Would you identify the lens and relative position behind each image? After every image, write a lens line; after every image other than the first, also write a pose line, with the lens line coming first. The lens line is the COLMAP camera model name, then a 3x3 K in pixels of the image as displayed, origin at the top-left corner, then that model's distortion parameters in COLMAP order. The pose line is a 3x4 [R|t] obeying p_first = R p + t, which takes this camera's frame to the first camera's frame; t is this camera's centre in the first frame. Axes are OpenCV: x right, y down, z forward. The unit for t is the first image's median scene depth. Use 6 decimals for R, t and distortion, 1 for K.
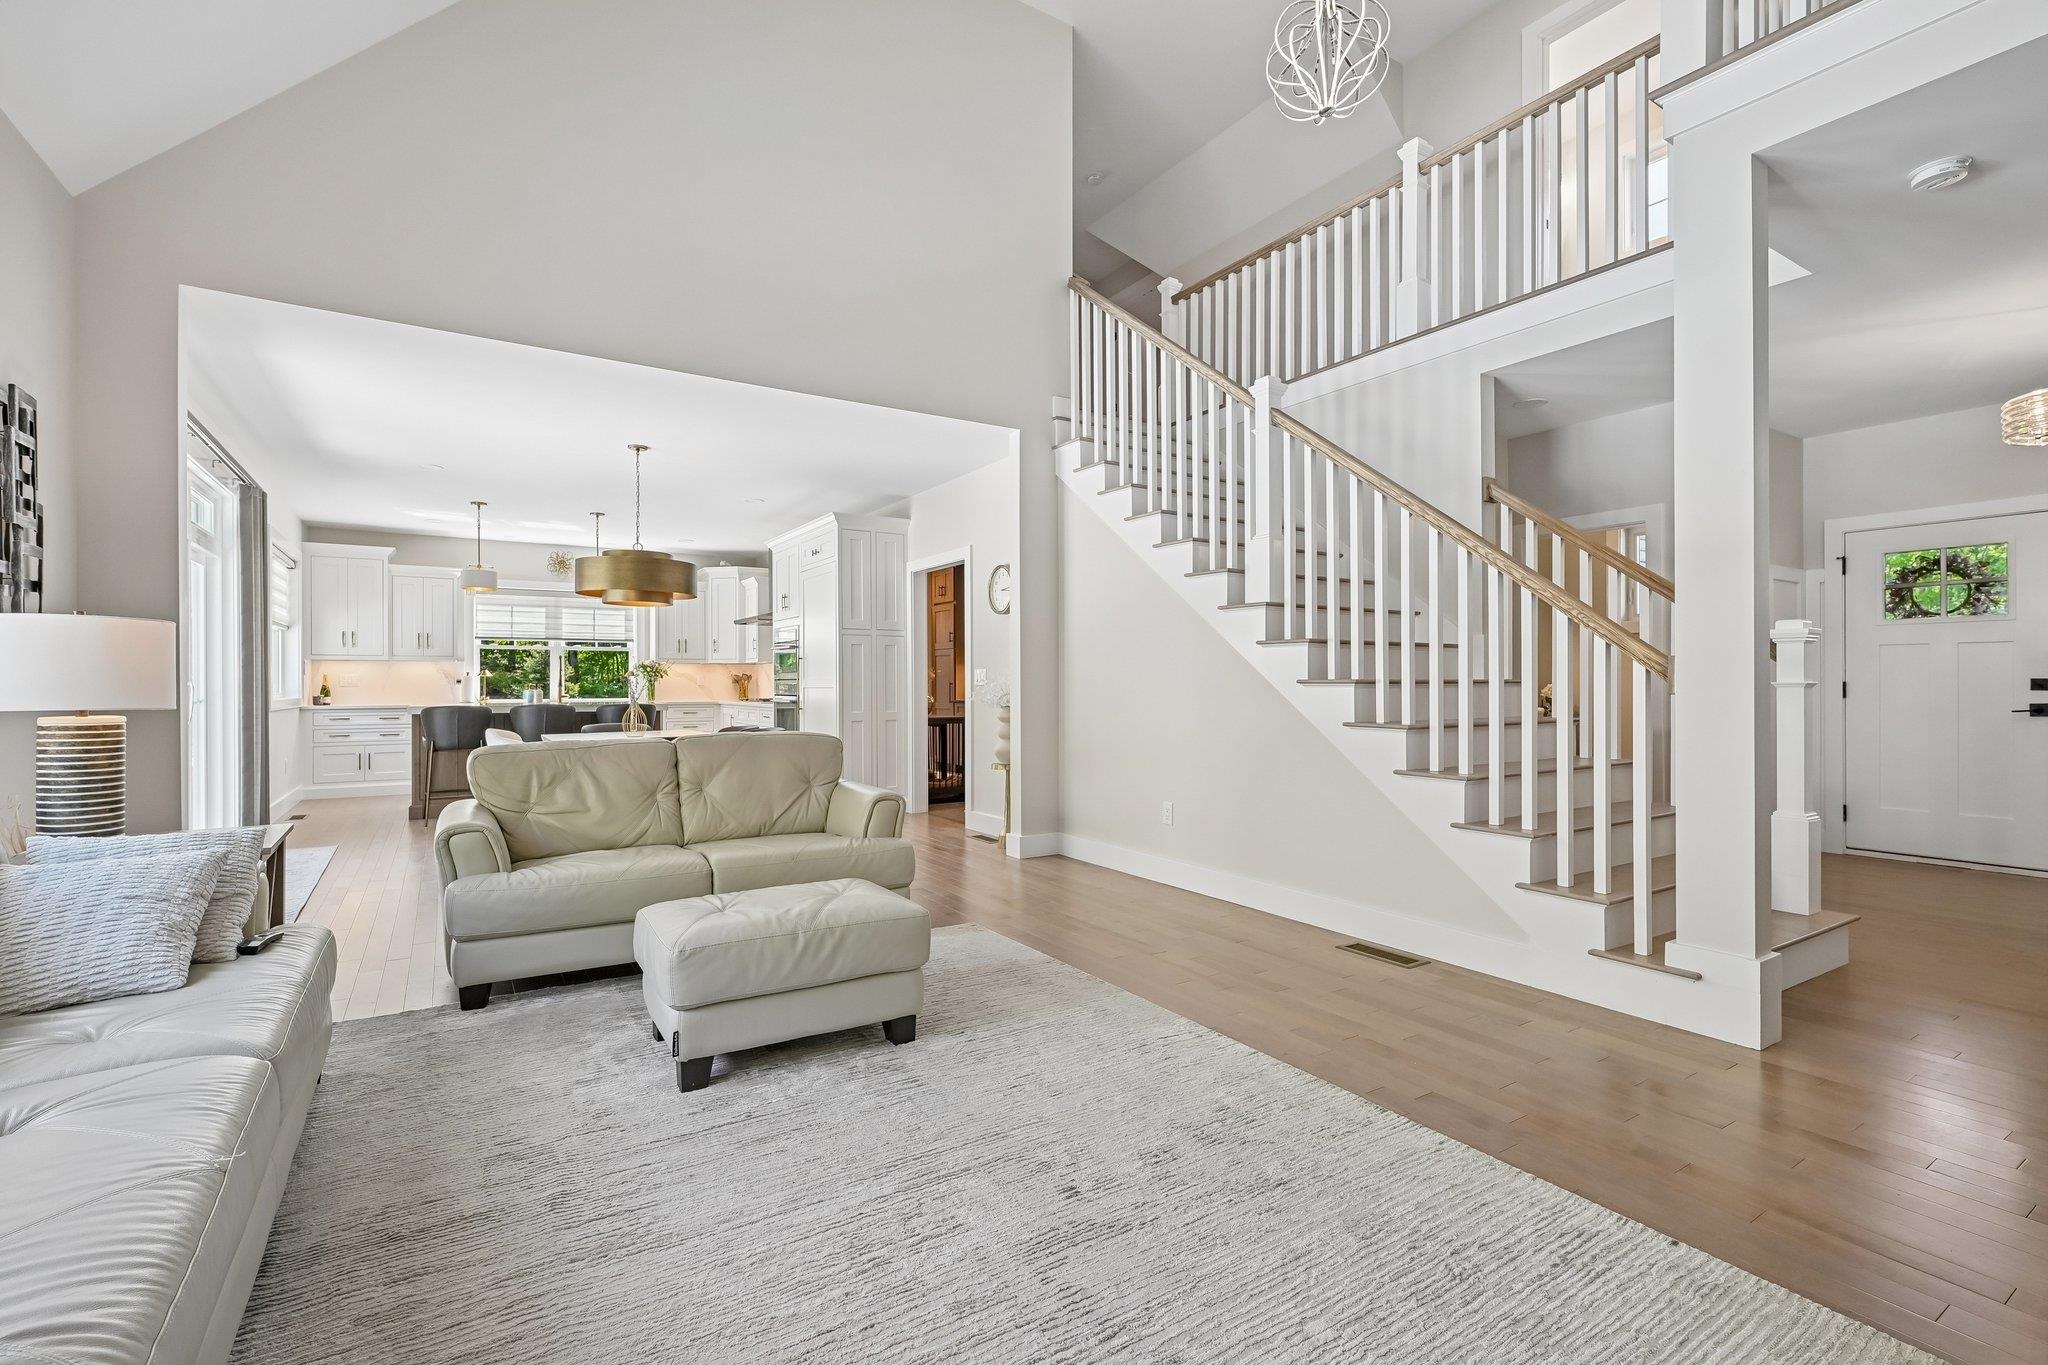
lens RADIAL K [[920.4, 0, 1023.5], [0, 920.4, 686.2], [0, 0, 1]] dist [0.003761, 0.000766]
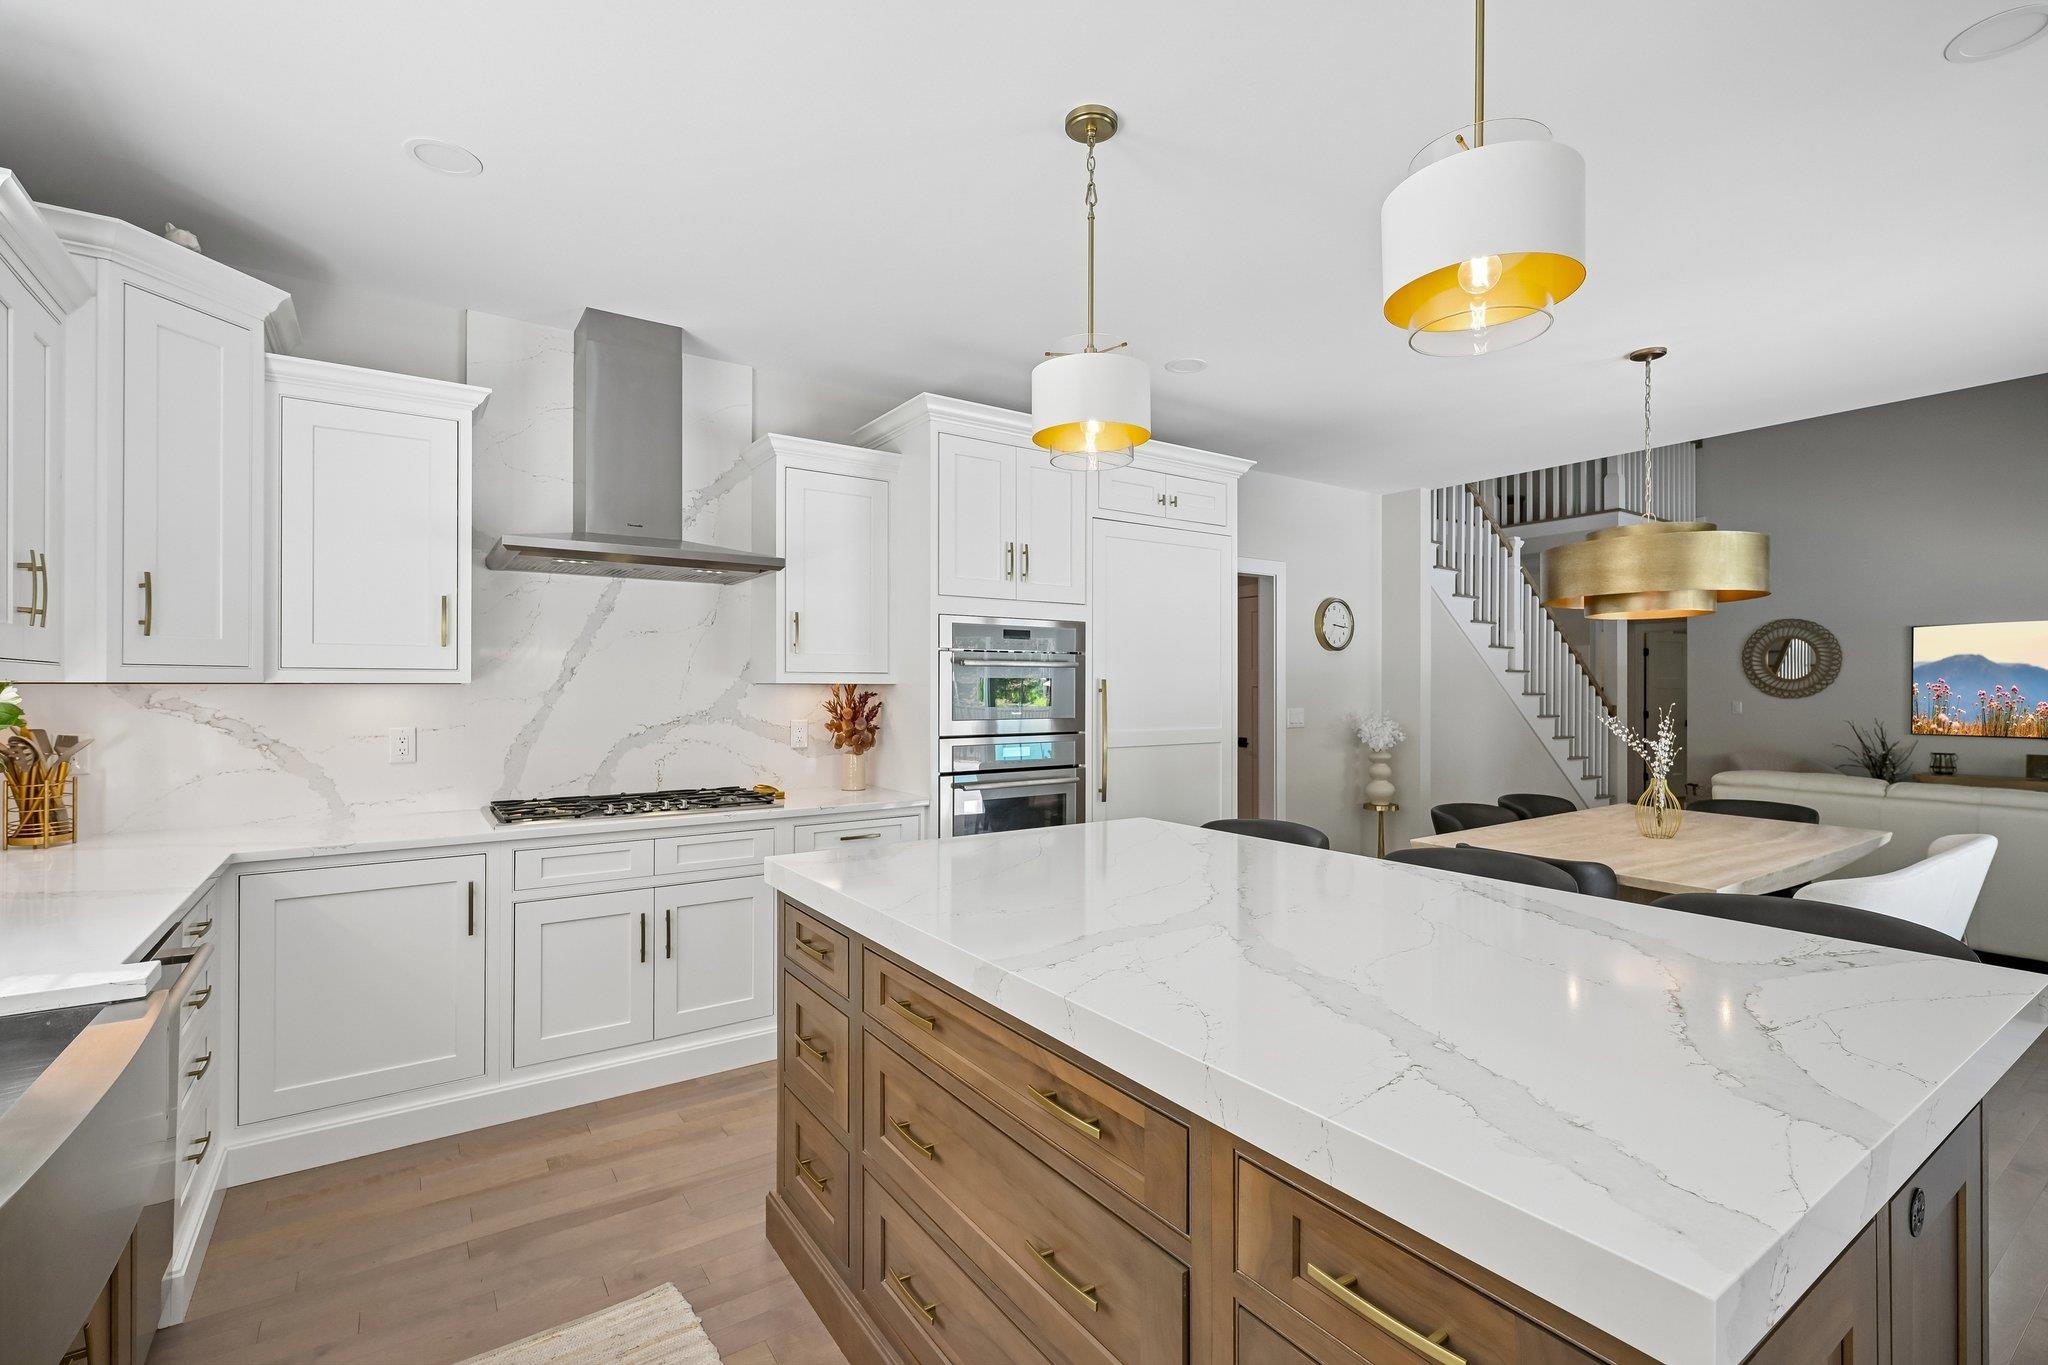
lens RADIAL K [[920.4, 0, 1025.4], [0, 920.4, 684.5], [0, 0, 1]] dist [0.003761, 0.000766]
pose [[-0.049248, 0.004296, 0.998777, -0.676668], [0.001015, 0.999990, -0.004251, -0.028377], [-0.998786, 0.000805, -0.049252, 0.971863]]
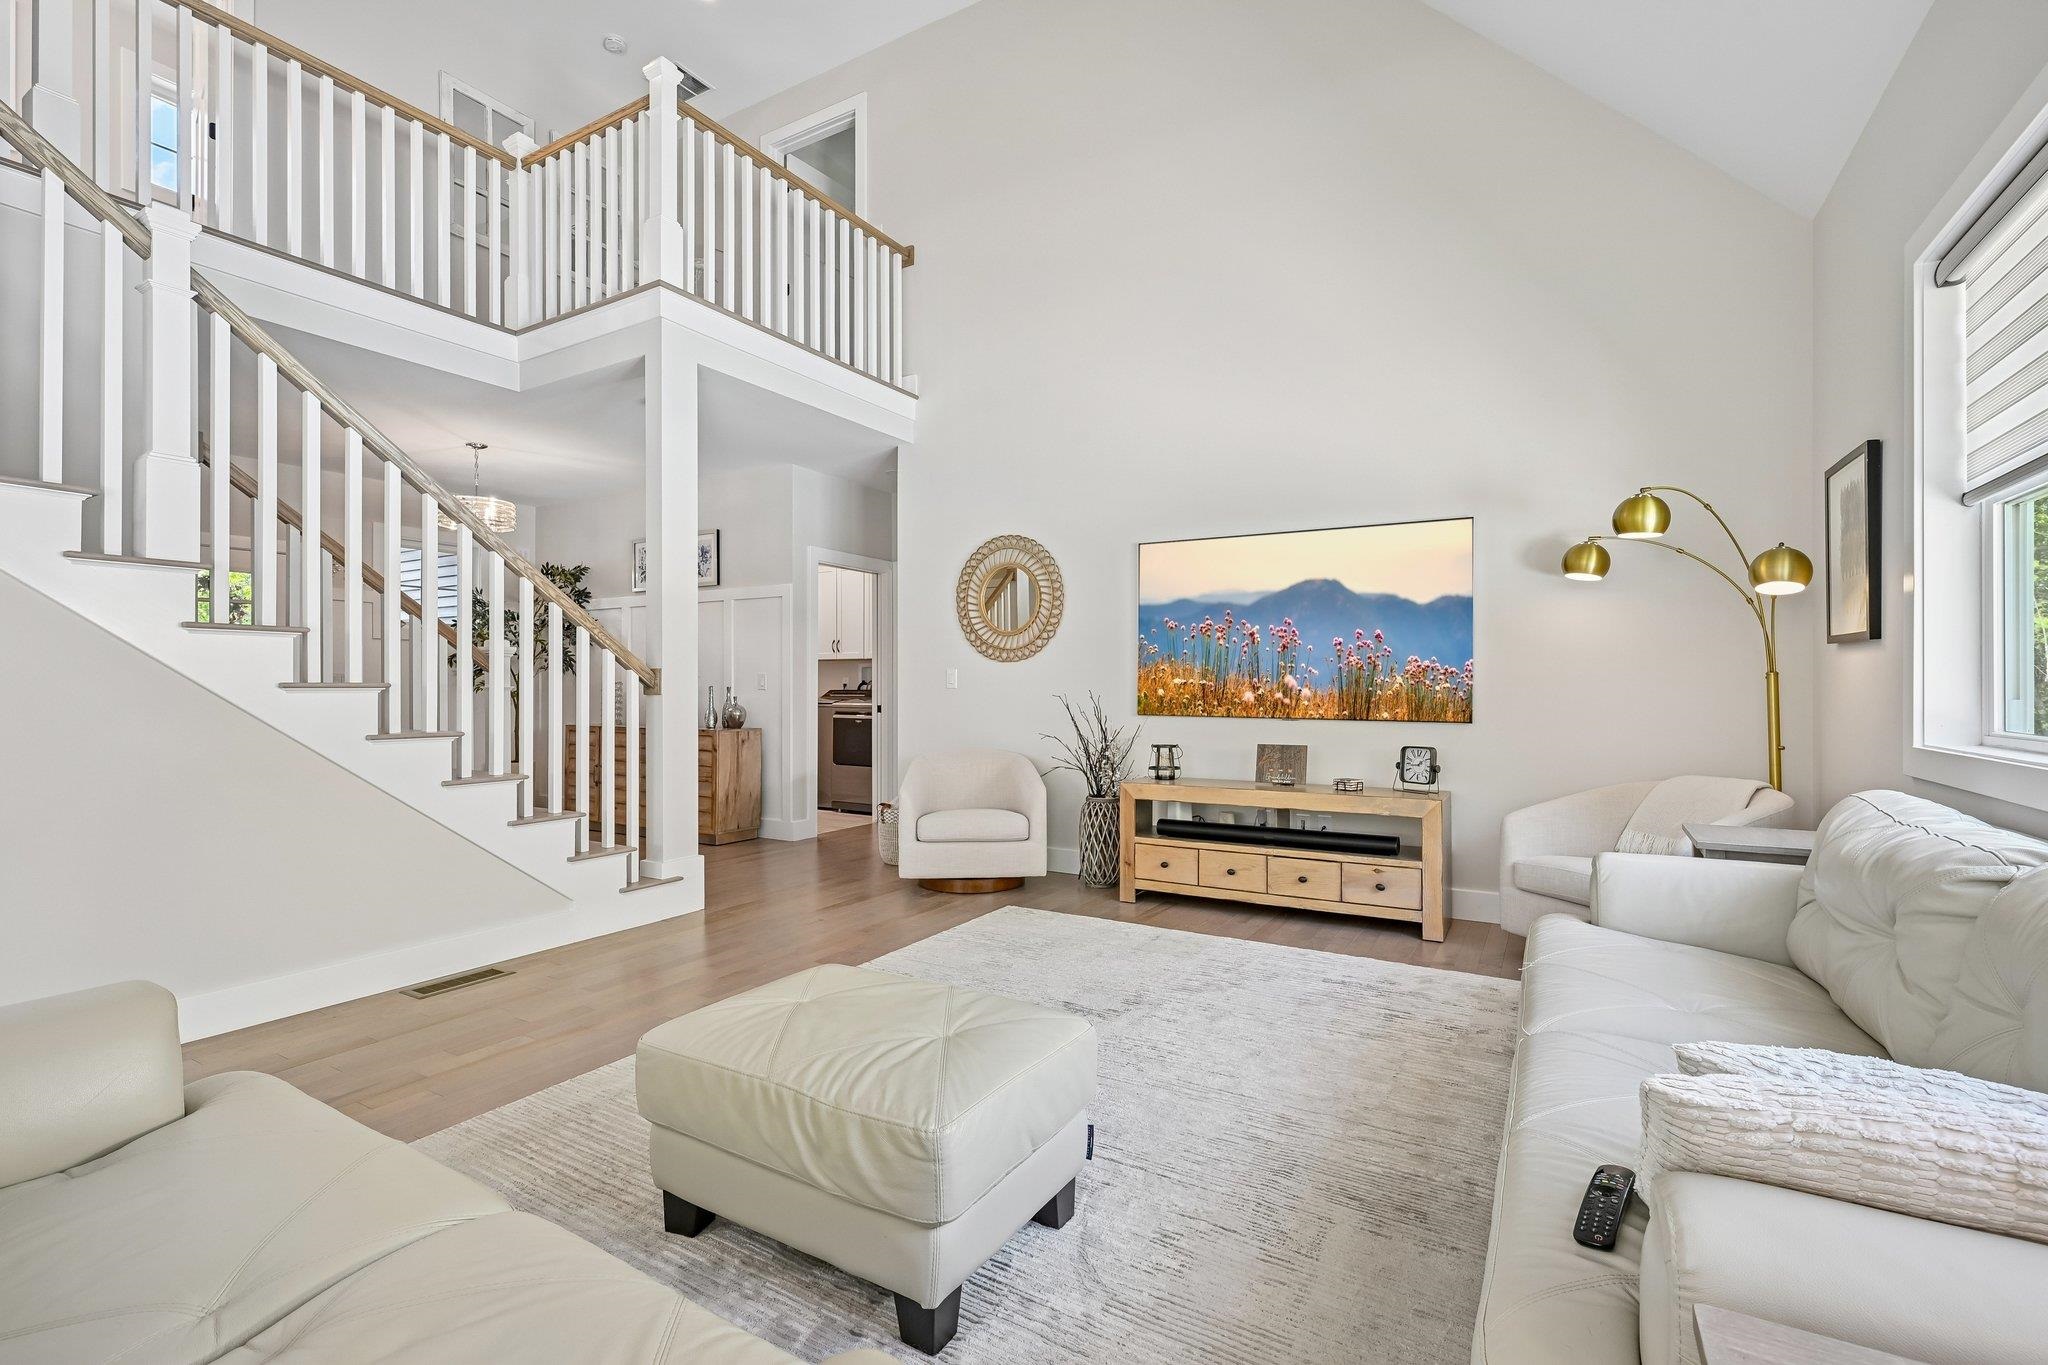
lens RADIAL K [[920.4, 0, 1027.8], [0, 920.4, 682.2], [0, 0, 1]] dist [0.003761, 0.000766]
pose [[-0.458851, 0.004123, 0.888504, -0.286280], [0.002638, 0.999991, -0.003277, -0.001590], [-0.888509, 0.000840, -0.458857, 0.380426]]
